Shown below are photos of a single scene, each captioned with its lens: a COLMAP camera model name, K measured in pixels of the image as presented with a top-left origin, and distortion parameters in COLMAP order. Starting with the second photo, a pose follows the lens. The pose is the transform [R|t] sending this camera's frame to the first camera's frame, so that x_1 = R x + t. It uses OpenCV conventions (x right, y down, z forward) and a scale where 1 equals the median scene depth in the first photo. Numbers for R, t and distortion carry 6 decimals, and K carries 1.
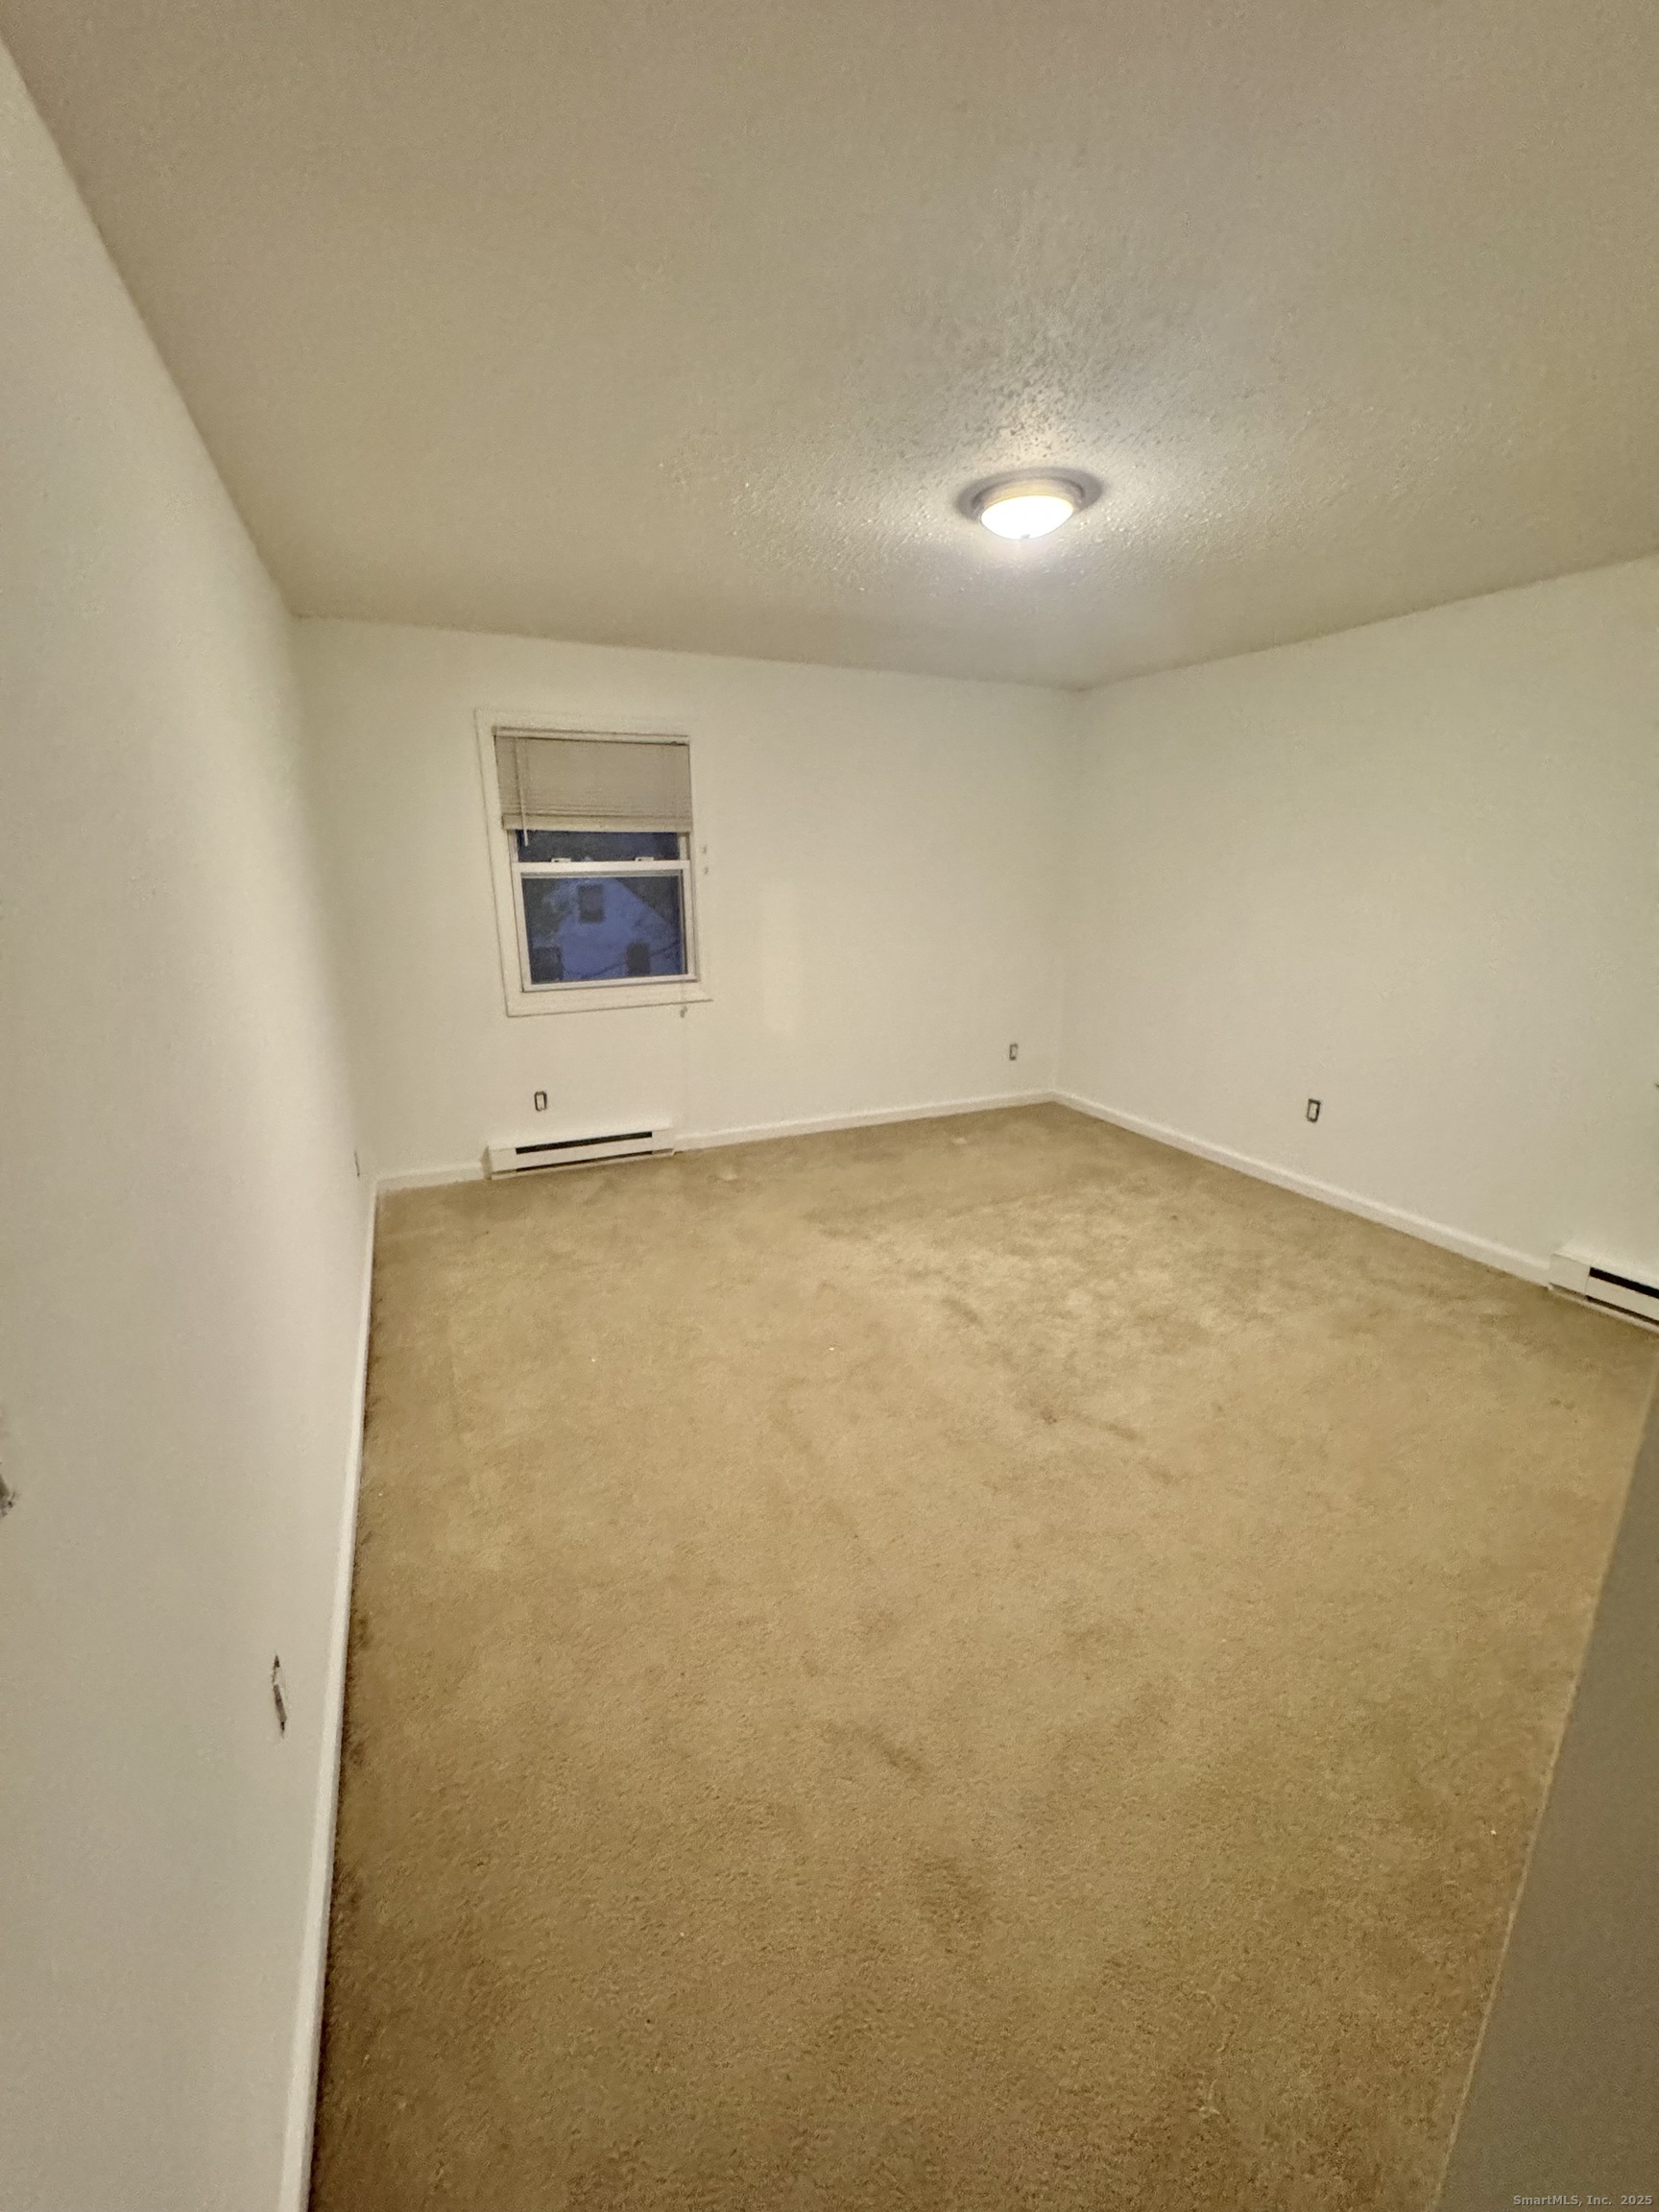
lens RADIAL K [[863.0, 0, 829.5], [0, 863.0, 1106.0], [0, 0, 1]] dist [-0.010569, 0.000057]
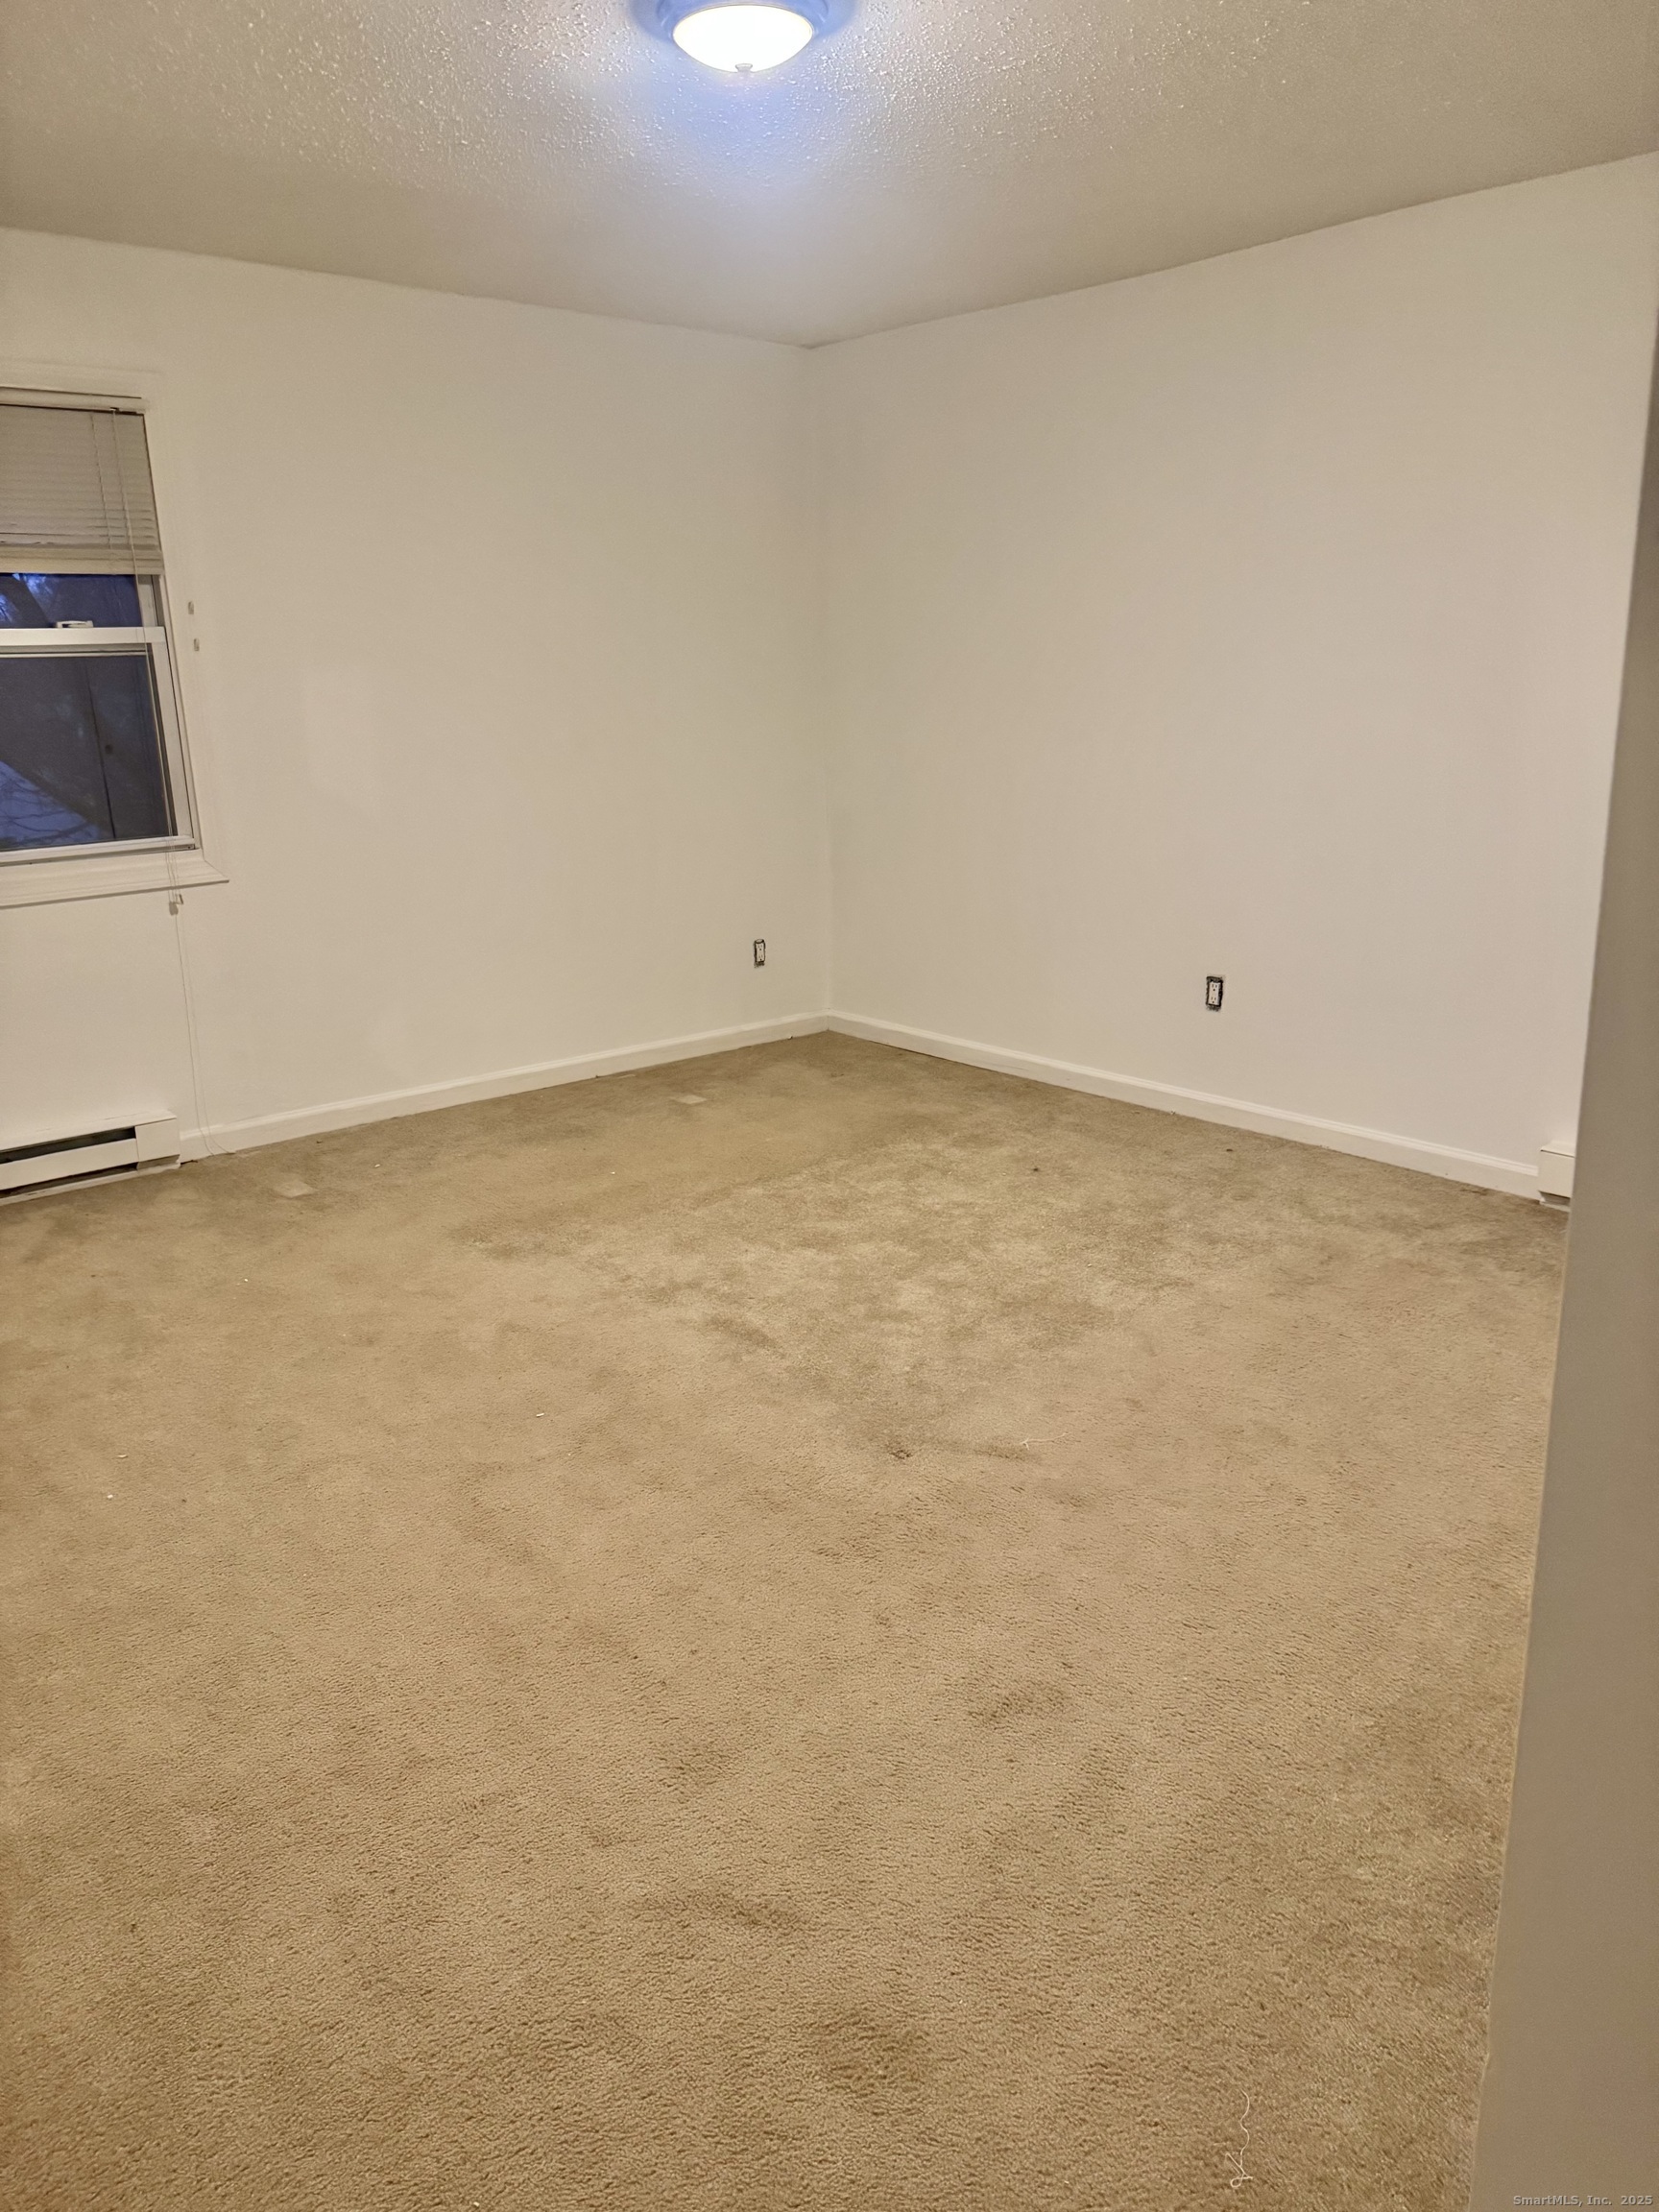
lens RADIAL K [[1536.4, 0, 829.5], [0, 1536.4, 1106.0], [0, 0, 1]] dist [0.090784, -0.134913]
pose [[0.958703, -0.092492, 0.268950, -0.064180], [0.094460, 0.995513, 0.005643, 0.069508], [-0.268265, 0.019995, 0.963138, -0.085326]]
